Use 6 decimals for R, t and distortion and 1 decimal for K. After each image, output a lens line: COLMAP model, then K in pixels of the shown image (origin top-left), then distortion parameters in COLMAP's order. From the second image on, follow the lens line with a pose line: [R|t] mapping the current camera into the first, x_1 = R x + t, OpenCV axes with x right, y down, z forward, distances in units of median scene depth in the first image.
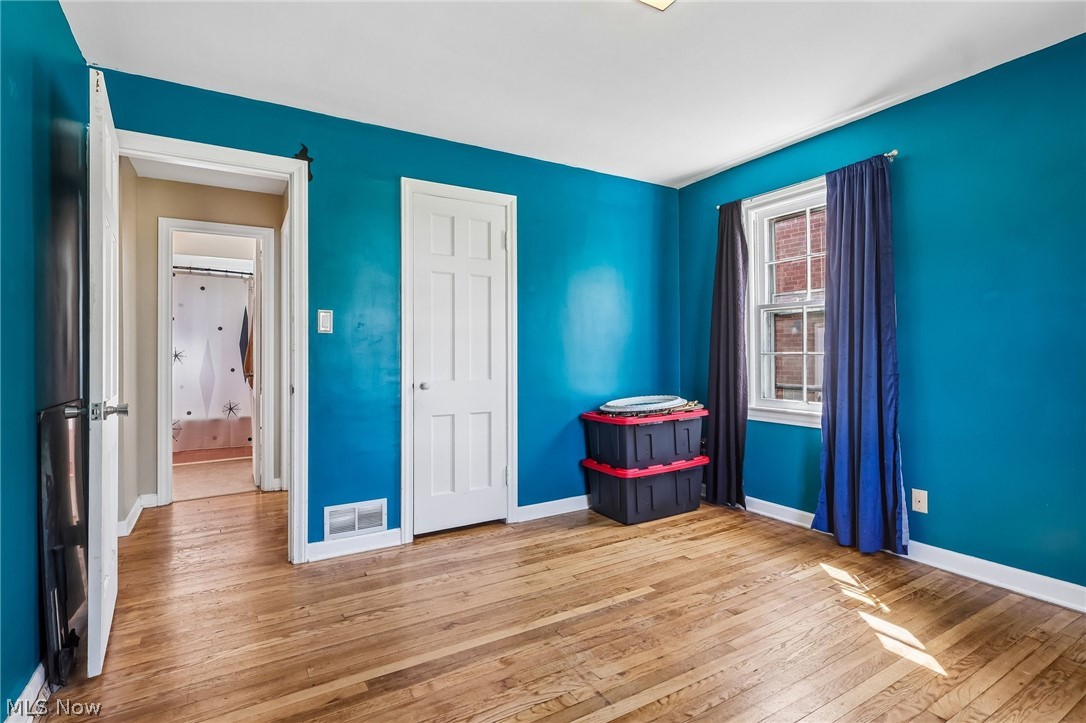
lens RADIAL K [[516.1, 0, 536.1], [0, 516.1, 357.0], [0, 0, 1]] dist [-0.001169, 0.001111]
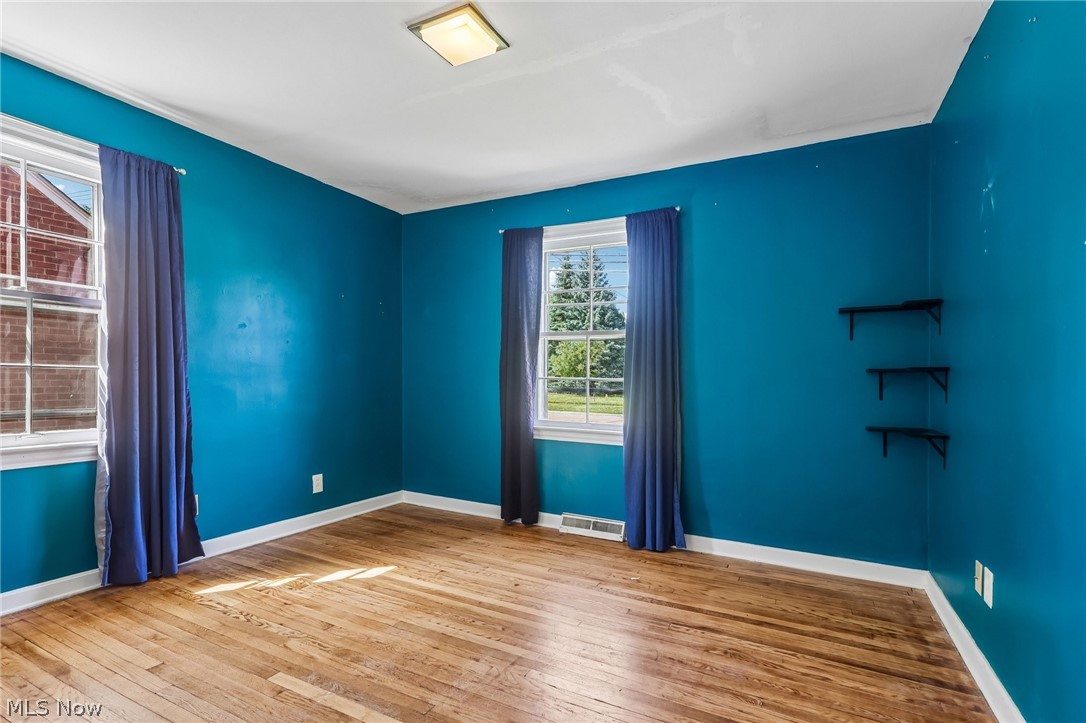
lens RADIAL K [[541.0, 0, 501.4], [0, 541.0, 390.6], [0, 0, 1]] dist [0.000868, 0.000634]
pose [[-0.481664, -0.023107, 0.876051, -0.616370], [-0.011222, 0.999733, 0.020199, 0.007274], [-0.876284, -0.000102, -0.481795, 1.075230]]
